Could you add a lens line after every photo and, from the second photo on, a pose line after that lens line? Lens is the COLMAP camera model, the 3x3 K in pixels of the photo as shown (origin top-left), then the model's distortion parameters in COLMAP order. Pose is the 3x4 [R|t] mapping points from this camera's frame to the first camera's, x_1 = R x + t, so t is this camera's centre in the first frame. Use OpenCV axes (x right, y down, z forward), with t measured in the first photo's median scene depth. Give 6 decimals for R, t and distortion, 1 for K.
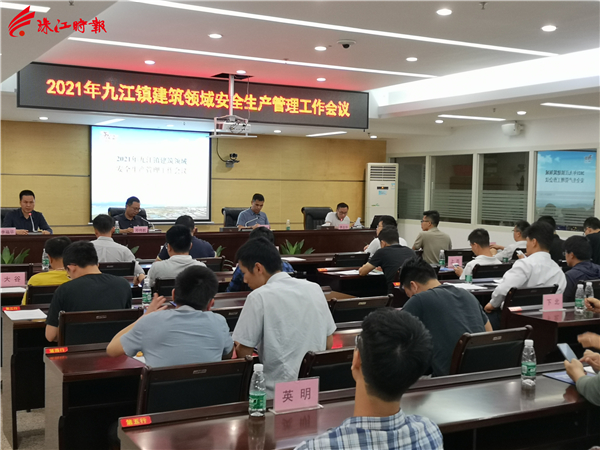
lens RADIAL K [[762.2, 0, 300.0], [0, 762.2, 225.0], [0, 0, 1]] dist [0.081223, -0.030466]
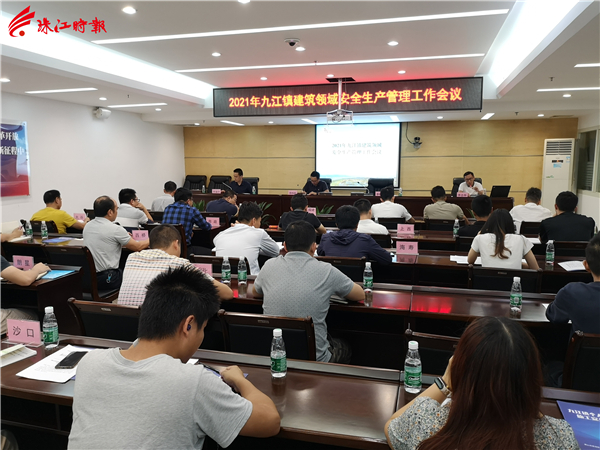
lens RADIAL K [[474.2, 0, 300.0], [0, 474.2, 225.0], [0, 0, 1]] dist [0.048353, -0.094252]
pose [[0.723328, 0.072811, -0.686655, 0.397713], [-0.021321, 0.996306, 0.083186, -0.007357], [0.690175, -0.045530, 0.722209, 0.295131]]
